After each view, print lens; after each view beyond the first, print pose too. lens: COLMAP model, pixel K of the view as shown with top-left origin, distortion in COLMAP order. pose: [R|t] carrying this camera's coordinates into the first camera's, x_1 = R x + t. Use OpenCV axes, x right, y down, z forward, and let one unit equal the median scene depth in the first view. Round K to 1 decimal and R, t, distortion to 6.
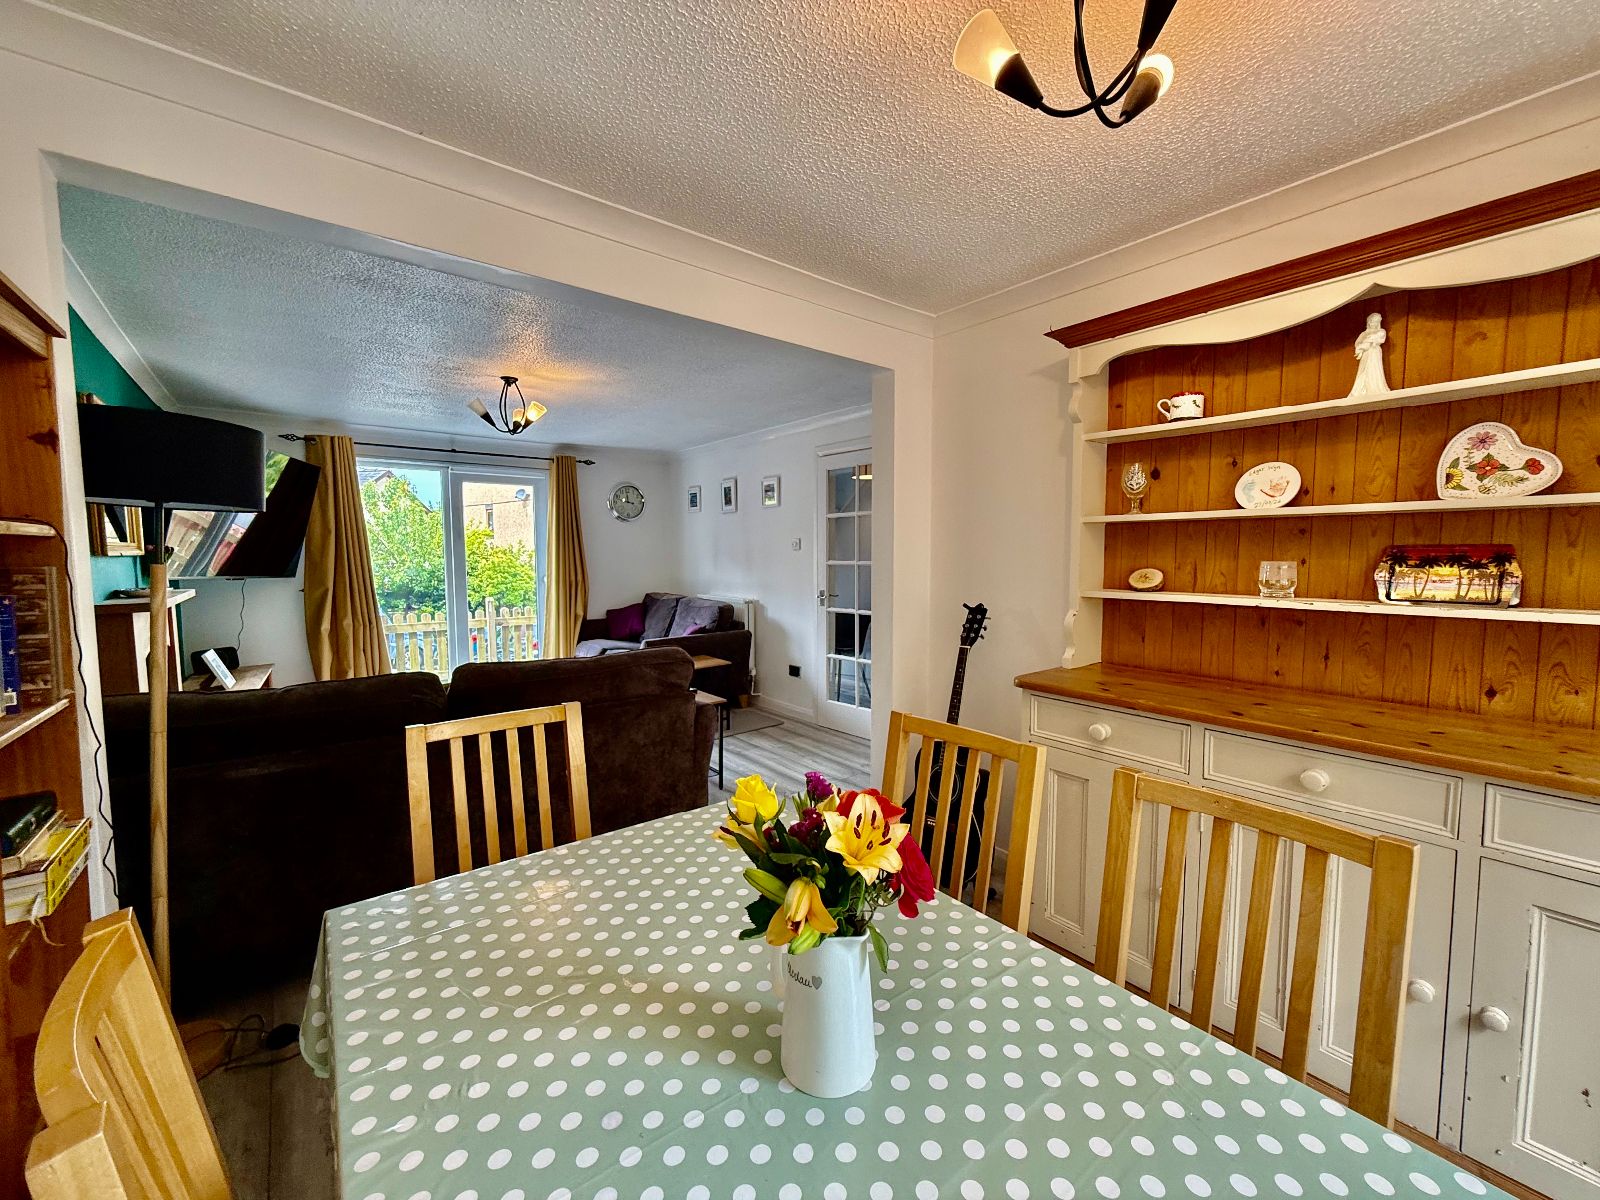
lens RADIAL K [[627.9, 0, 801.9], [0, 627.9, 595.6], [0, 0, 1]] dist [-0.007143, -0.000030]
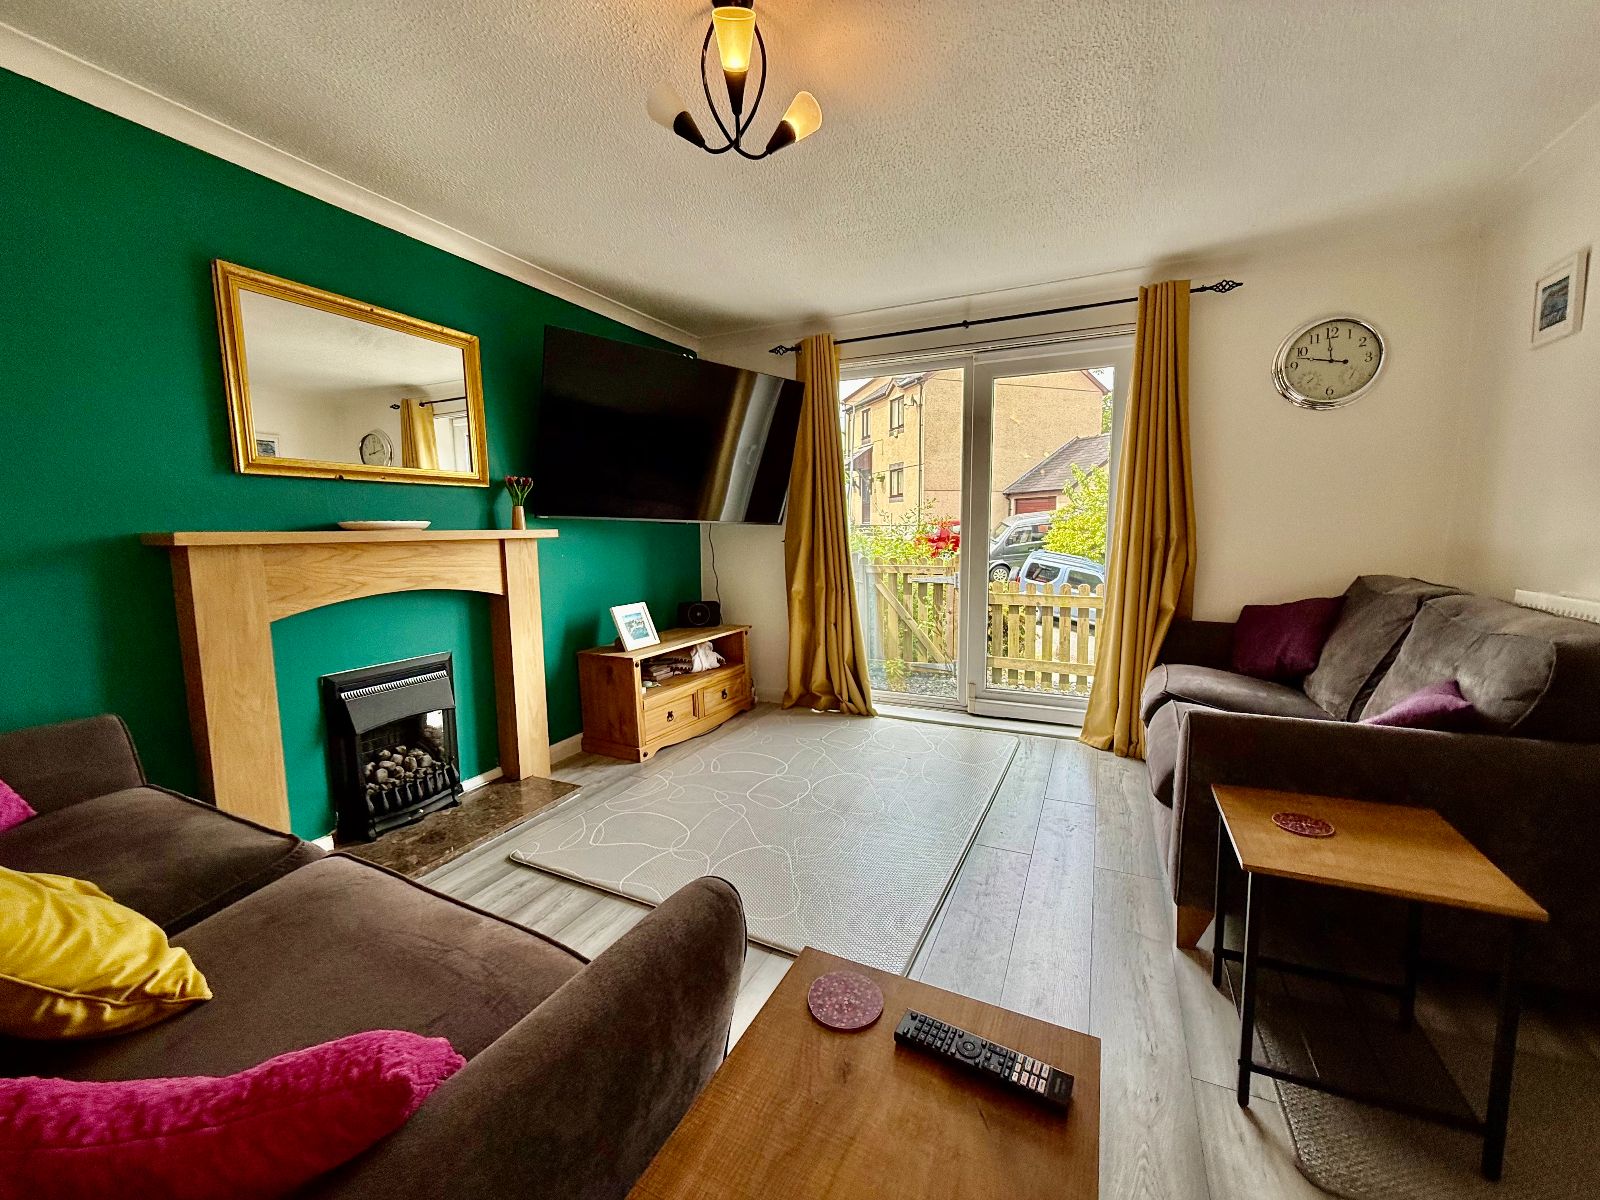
lens RADIAL K [[627.9, 0, 802.1], [0, 627.9, 593.9], [0, 0, 1]] dist [-0.007143, -0.000030]
pose [[0.425969, 0.096828, -0.899541, -0.036076], [-0.055362, 0.995183, 0.080907, -0.005337], [0.903042, 0.015337, 0.429278, 0.559346]]
